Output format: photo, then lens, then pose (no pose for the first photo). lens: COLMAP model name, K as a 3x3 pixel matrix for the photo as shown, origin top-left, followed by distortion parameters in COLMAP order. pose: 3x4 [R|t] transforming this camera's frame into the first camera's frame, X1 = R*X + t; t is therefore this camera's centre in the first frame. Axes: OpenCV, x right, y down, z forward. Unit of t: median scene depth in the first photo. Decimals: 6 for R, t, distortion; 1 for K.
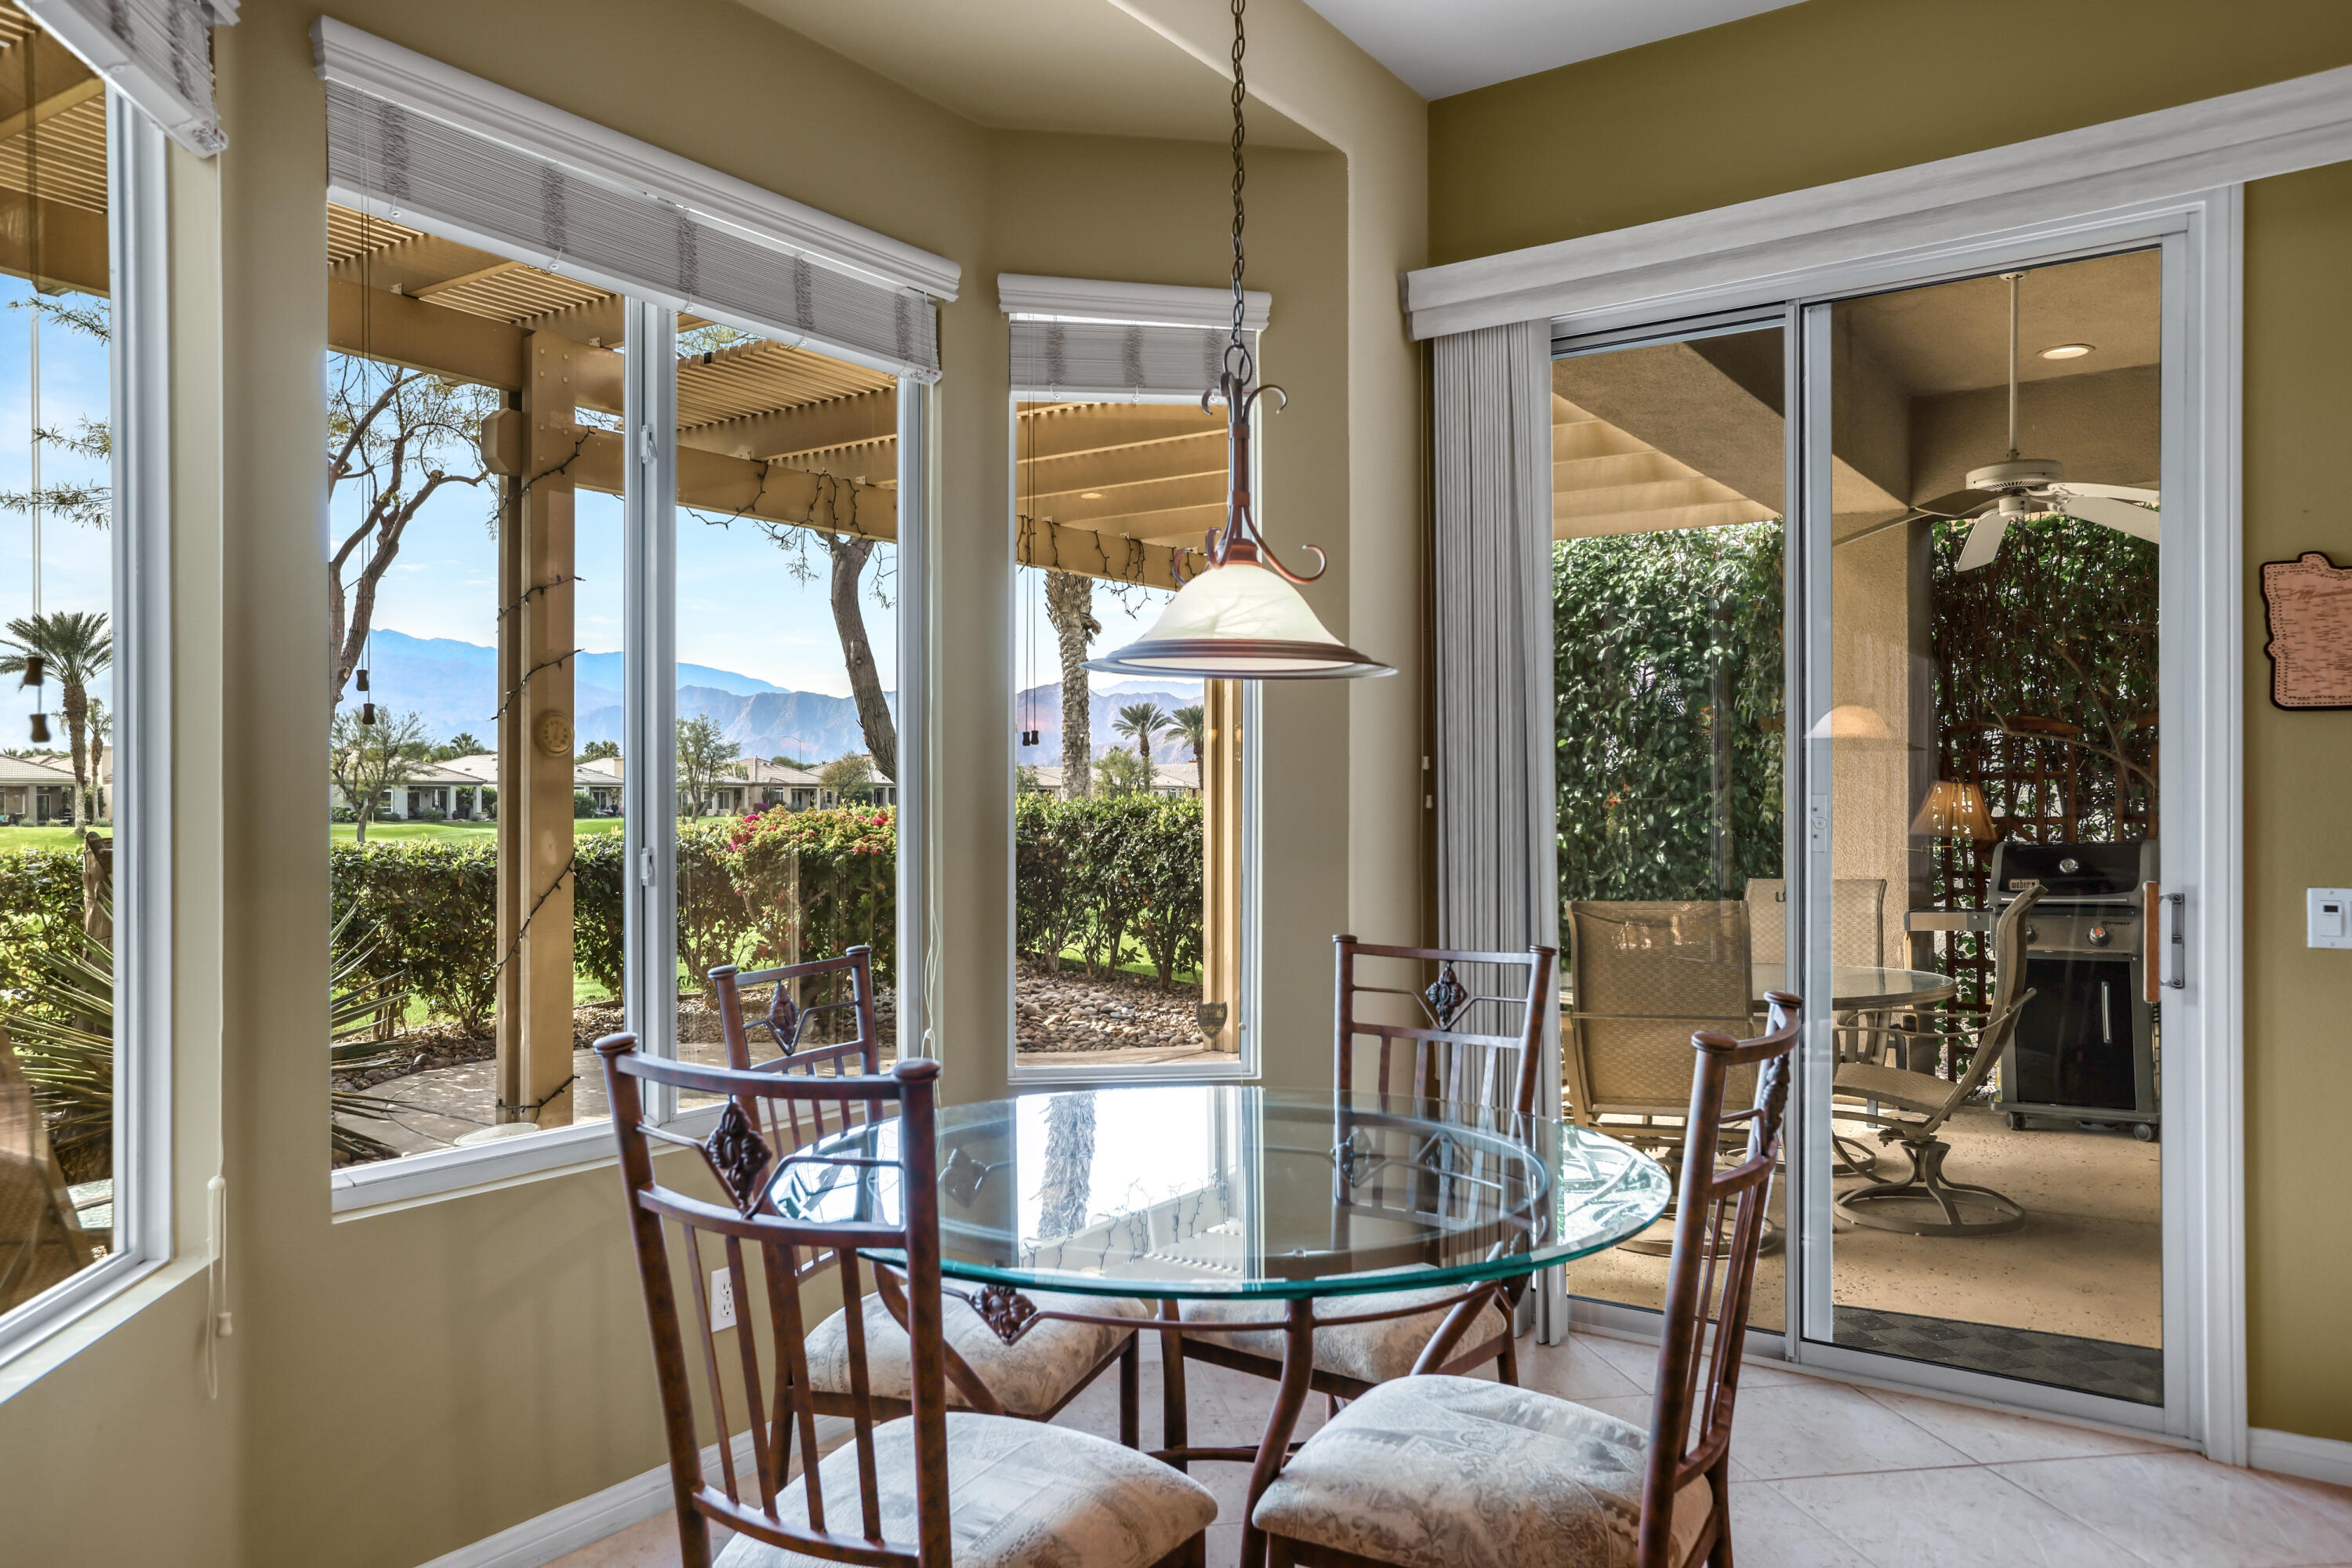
lens RADIAL K [[1673.6, 0, 1165.6], [0, 1673.6, 797.6], [0, 0, 1]] dist [-0.000429, 0.001288]
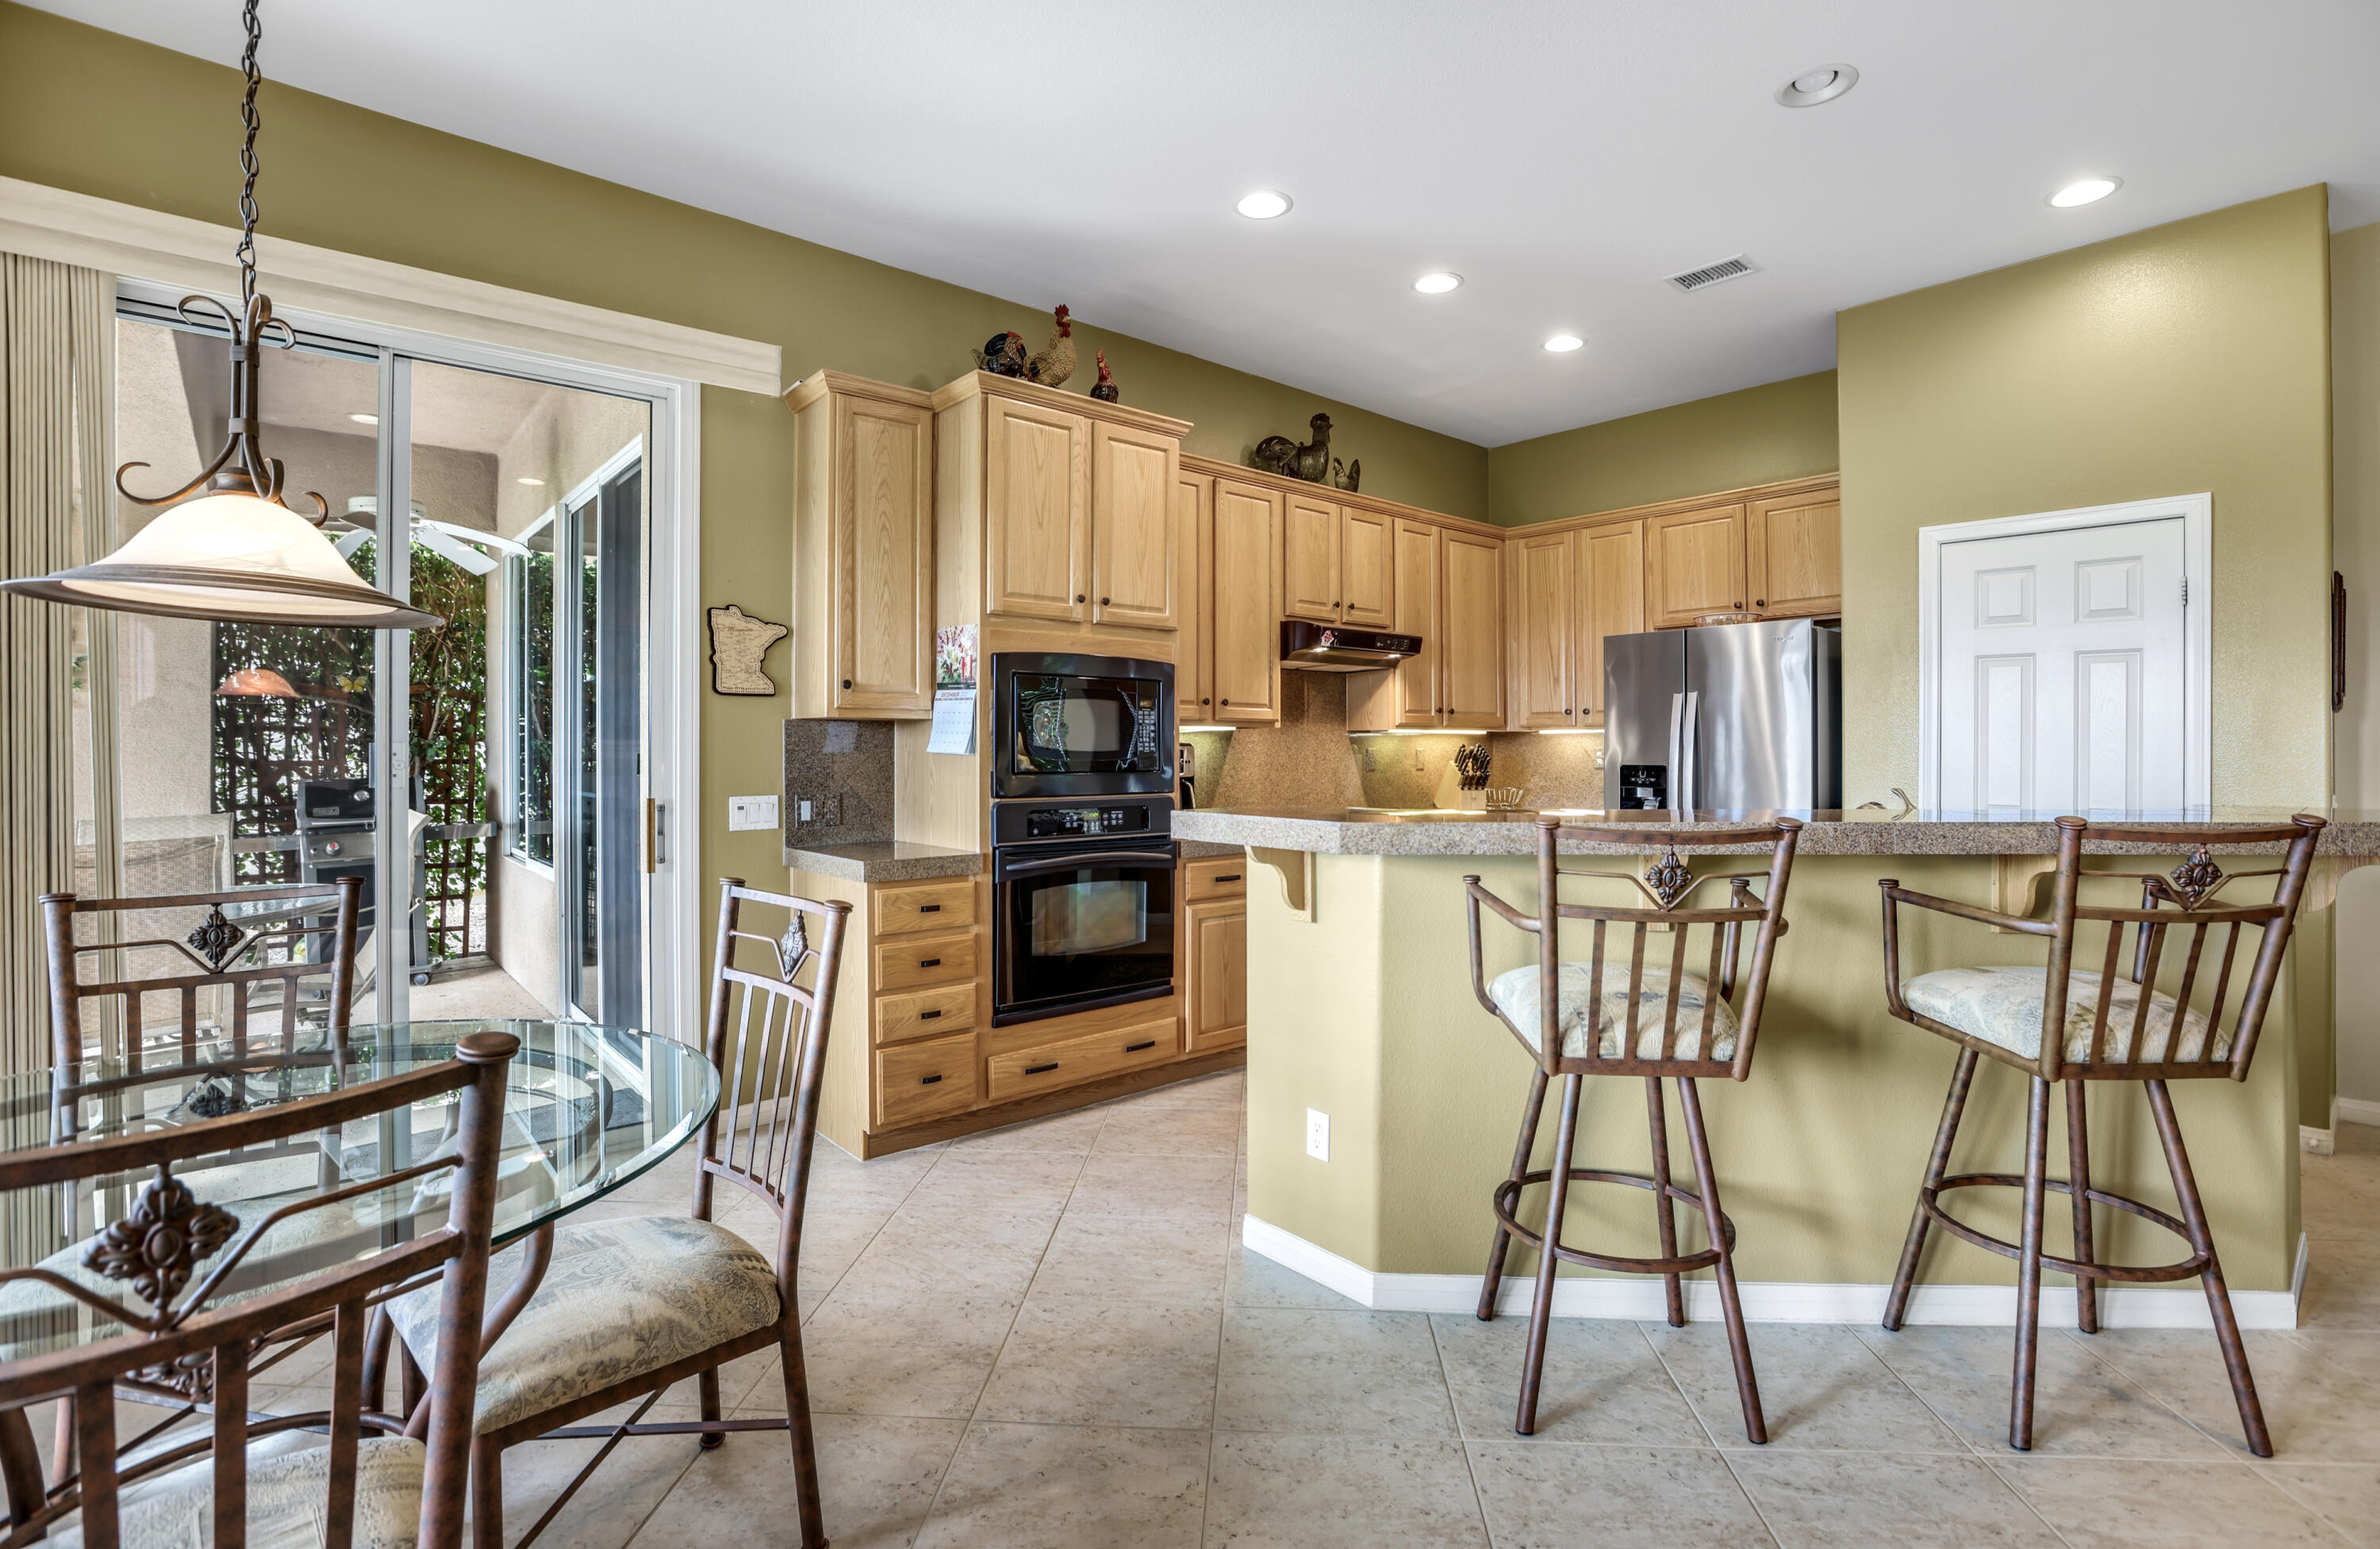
lens RADIAL K [[1104.0, 0, 1224.0], [0, 1104.0, 746.2], [0, 0, 1]] dist [-0.038396, 0.000262]
pose [[0.223666, -0.000110, 0.974666, -0.248071], [0.000515, 1.000000, -0.000005, 0.000819], [-0.974666, 0.000503, 0.223666, 0.193901]]
